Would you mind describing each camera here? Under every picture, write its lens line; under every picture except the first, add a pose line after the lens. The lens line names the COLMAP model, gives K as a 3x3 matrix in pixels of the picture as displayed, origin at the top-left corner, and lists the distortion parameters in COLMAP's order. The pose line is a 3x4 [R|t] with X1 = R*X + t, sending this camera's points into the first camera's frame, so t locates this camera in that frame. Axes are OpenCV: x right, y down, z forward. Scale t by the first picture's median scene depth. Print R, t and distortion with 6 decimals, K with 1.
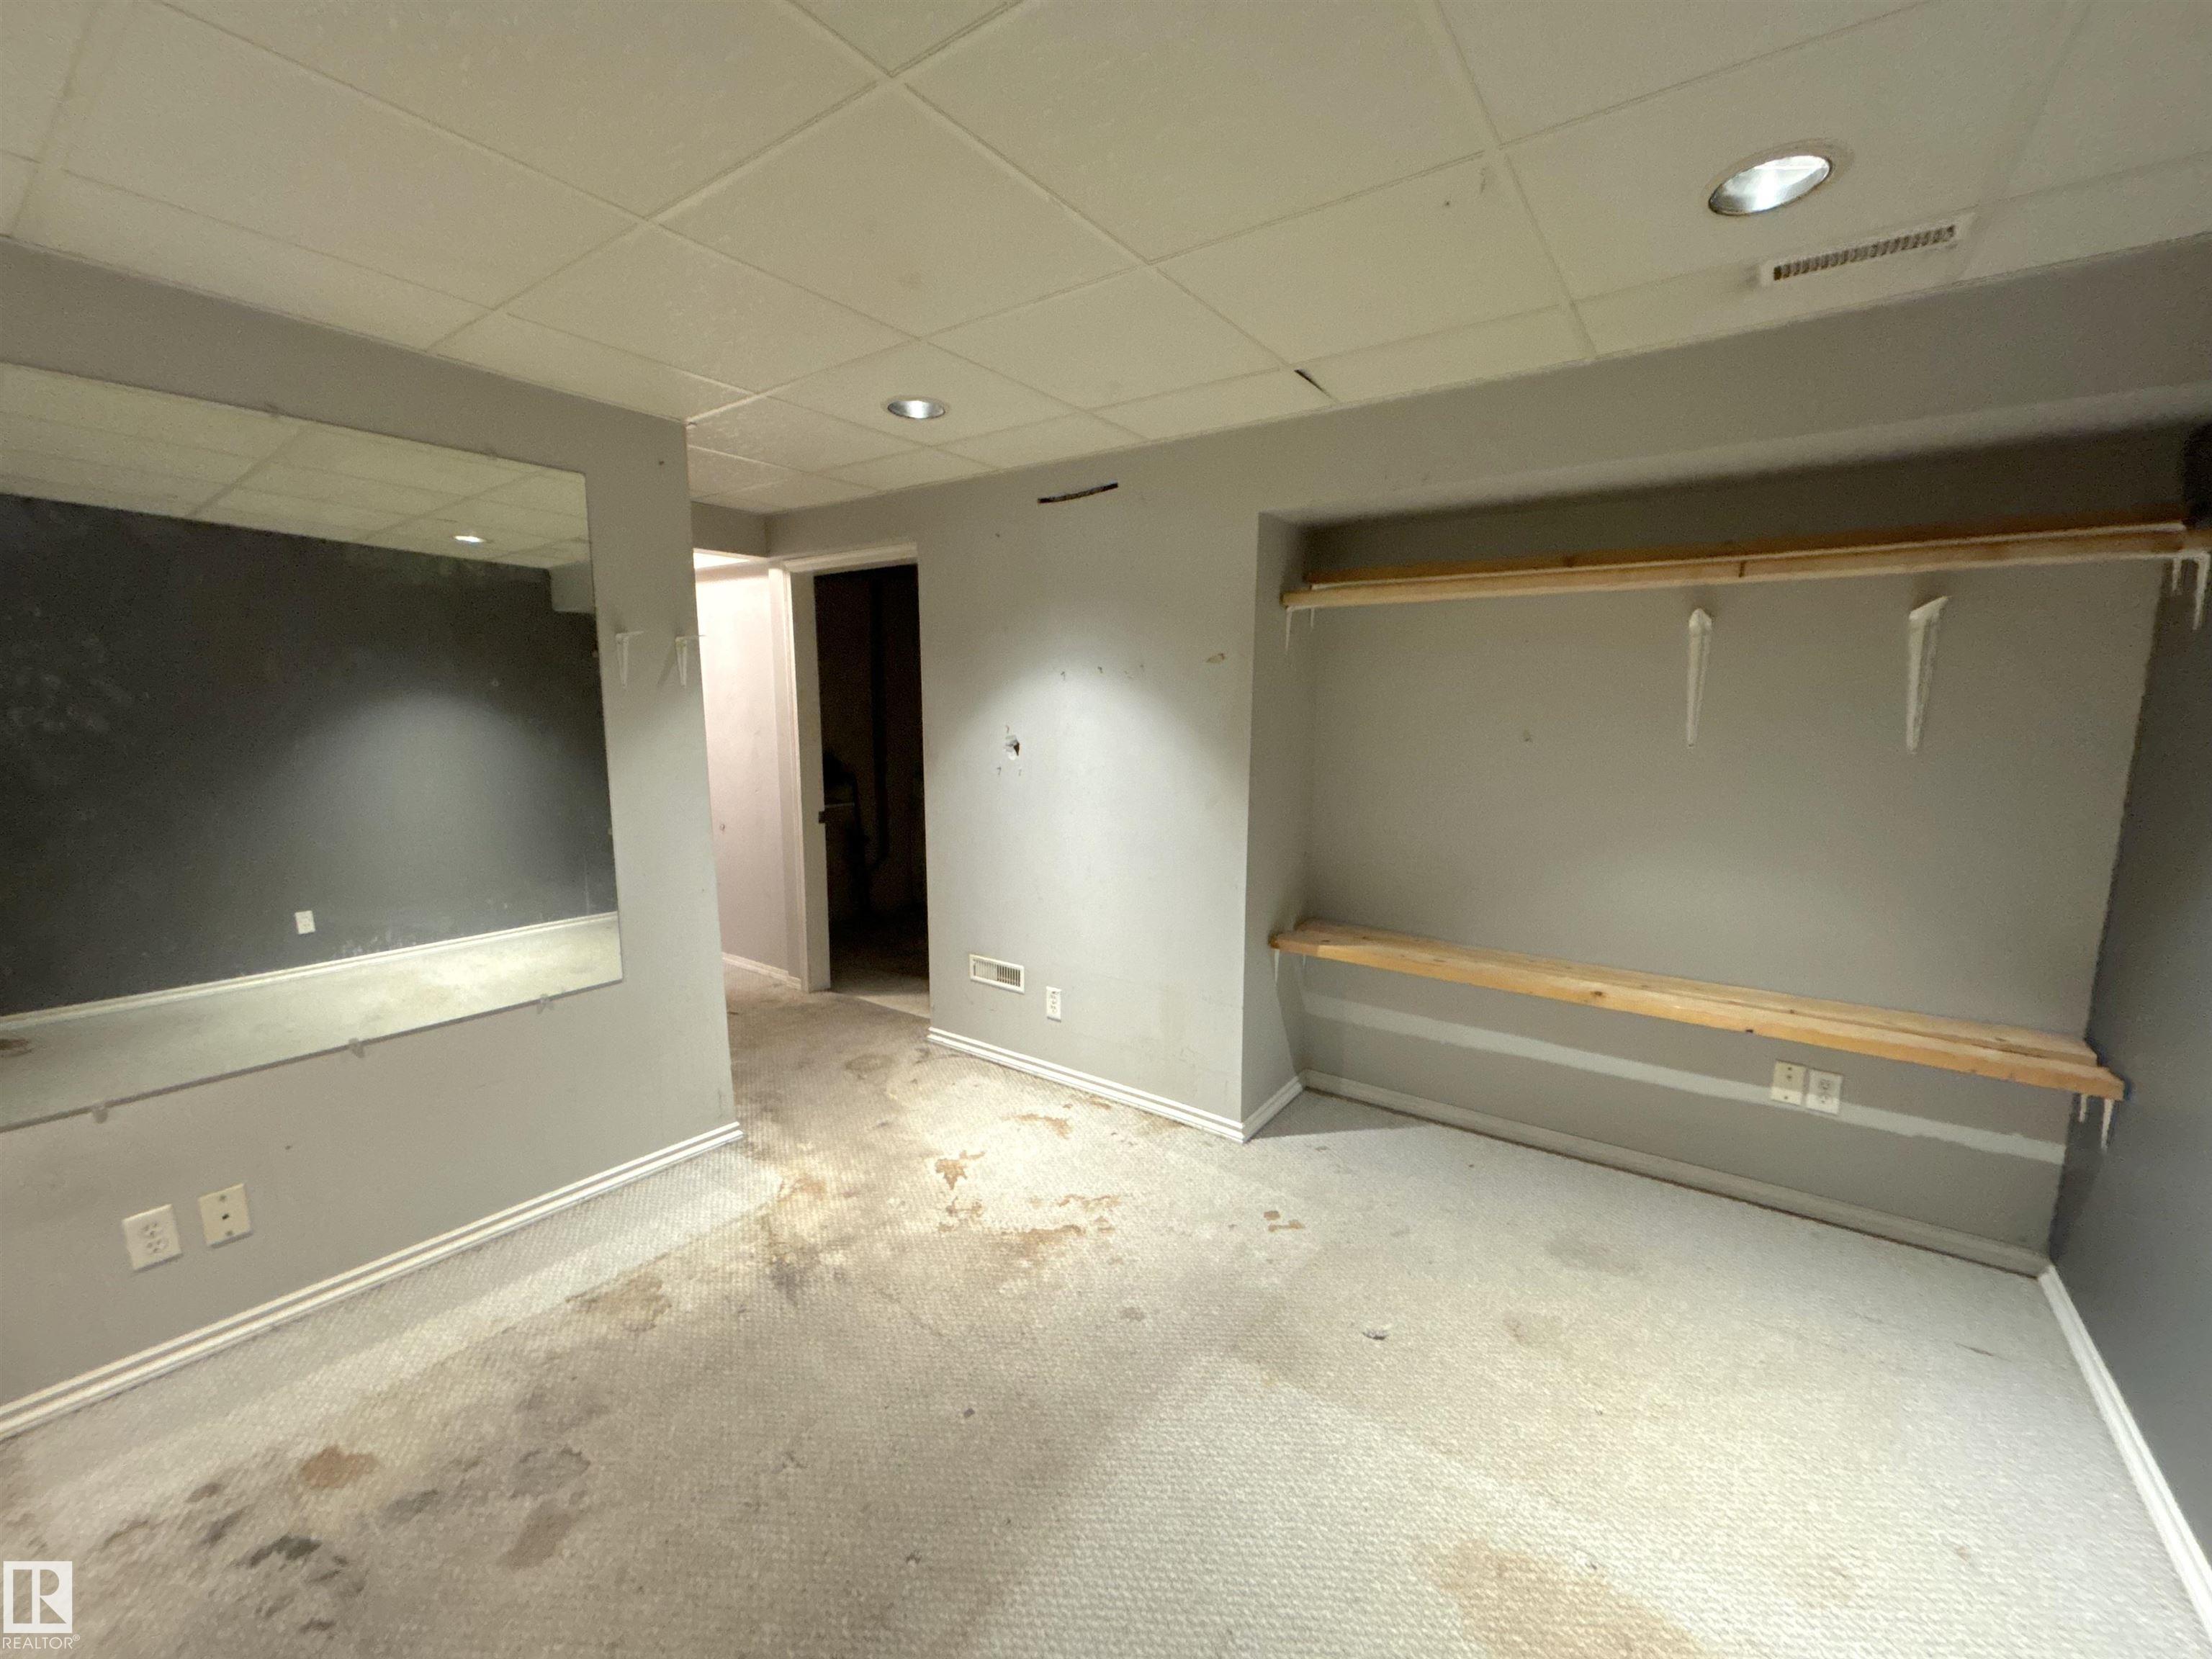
lens RADIAL K [[896.1, 0, 1106.9], [0, 896.1, 831.7], [0, 0, 1]] dist [0.000924, -0.000924]
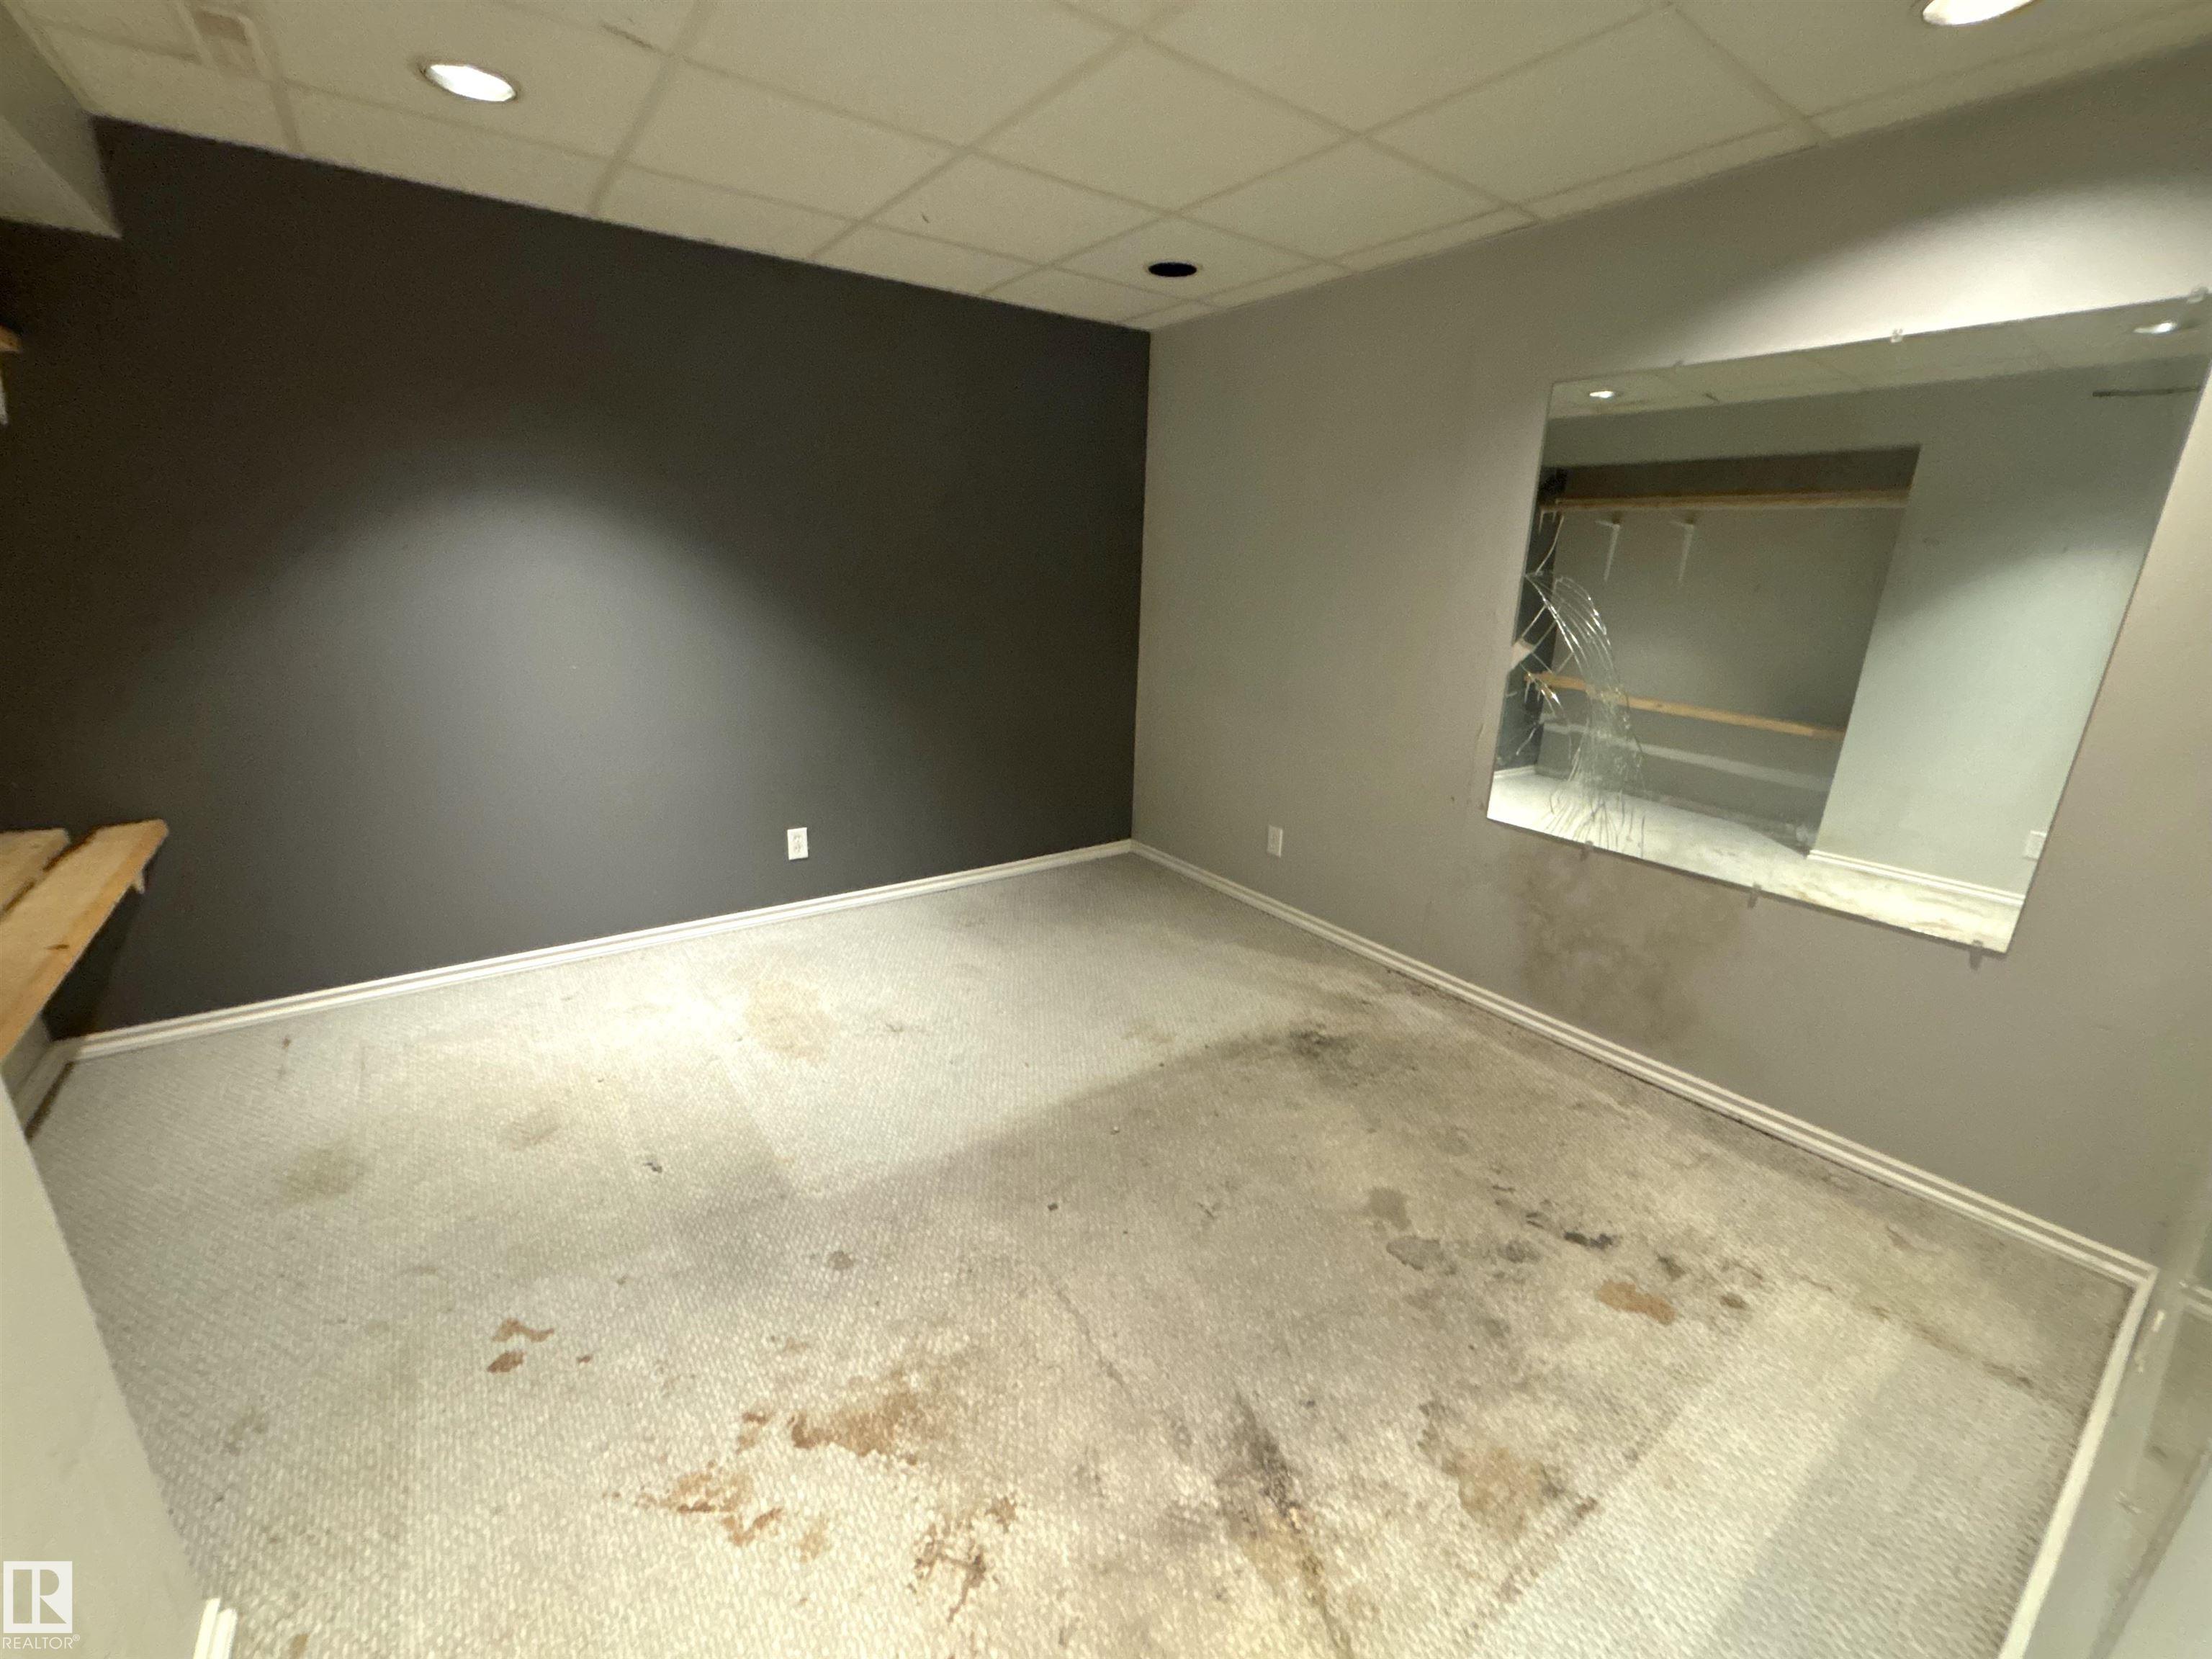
lens RADIAL K [[896.1, 0, 1102.9], [0, 896.1, 826.0], [0, 0, 1]] dist [0.000924, -0.000924]
pose [[-0.951545, -0.119076, 0.283520, -0.388212], [0.011895, 0.907041, 0.420874, -0.185419], [-0.307280, 0.403853, -0.861674, 1.447473]]
